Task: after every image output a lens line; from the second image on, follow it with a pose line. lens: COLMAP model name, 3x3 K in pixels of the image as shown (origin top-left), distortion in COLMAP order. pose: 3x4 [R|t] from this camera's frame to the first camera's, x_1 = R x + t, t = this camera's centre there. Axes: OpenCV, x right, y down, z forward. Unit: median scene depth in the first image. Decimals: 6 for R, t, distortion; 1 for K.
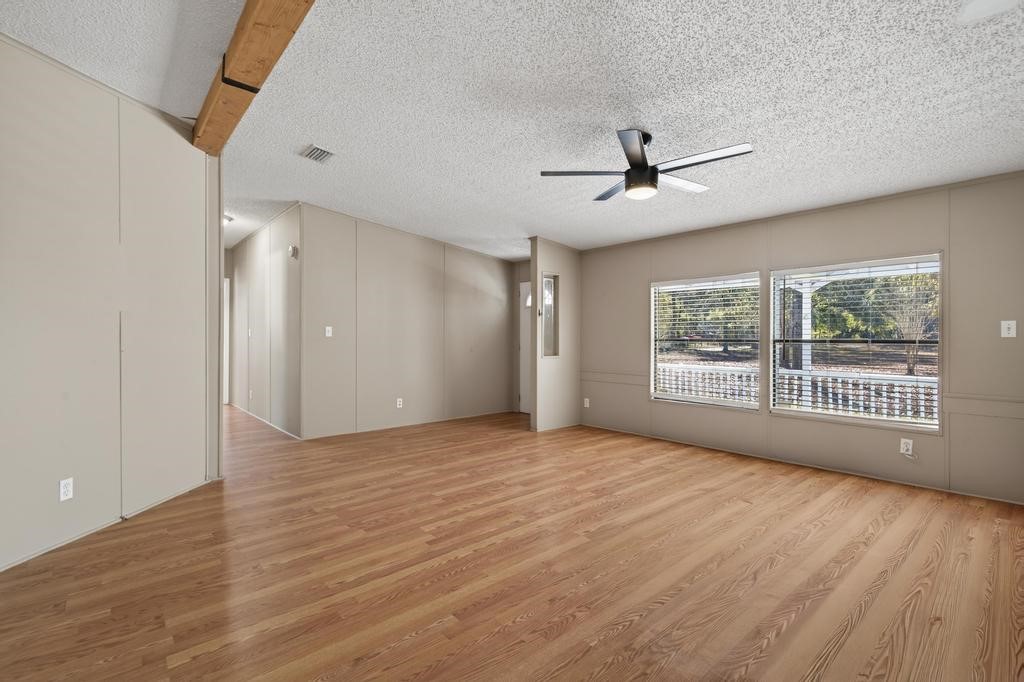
lens RADIAL K [[473.2, 0, 514.4], [0, 473.2, 332.8], [0, 0, 1]] dist [-0.002054, -0.000332]
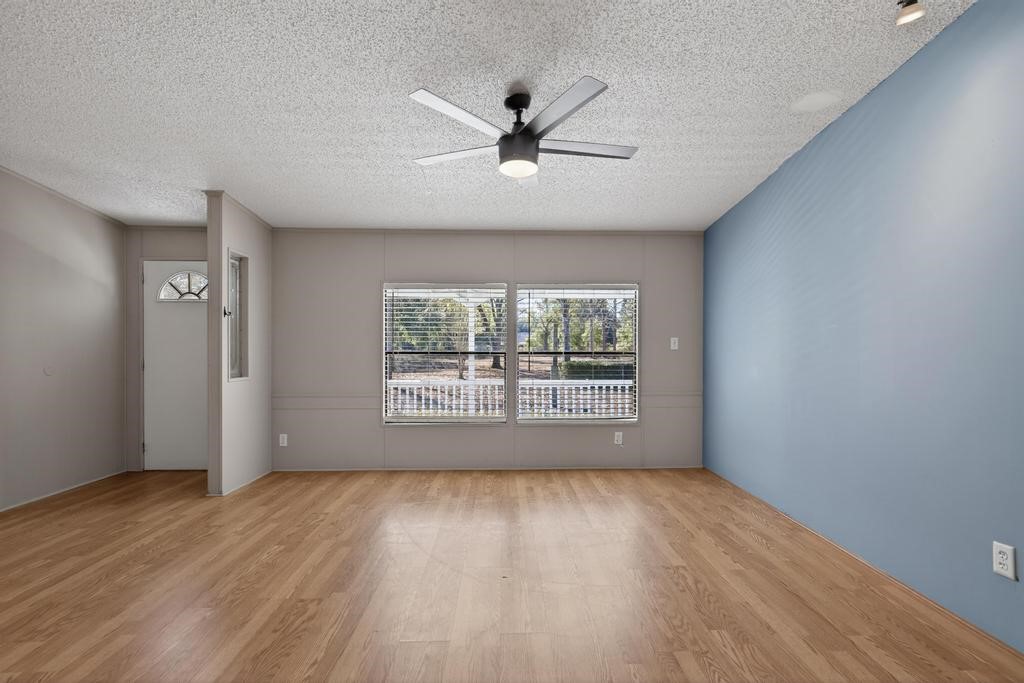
lens RADIAL K [[479.8, 0, 516.6], [0, 479.8, 347.7], [0, 0, 1]] dist [-0.000468, 0.000024]
pose [[0.629789, 0.003923, 0.776756, -0.259031], [-0.008207, 0.999965, 0.001604, 0.004706], [-0.776723, -0.007385, 0.629799, 0.351348]]
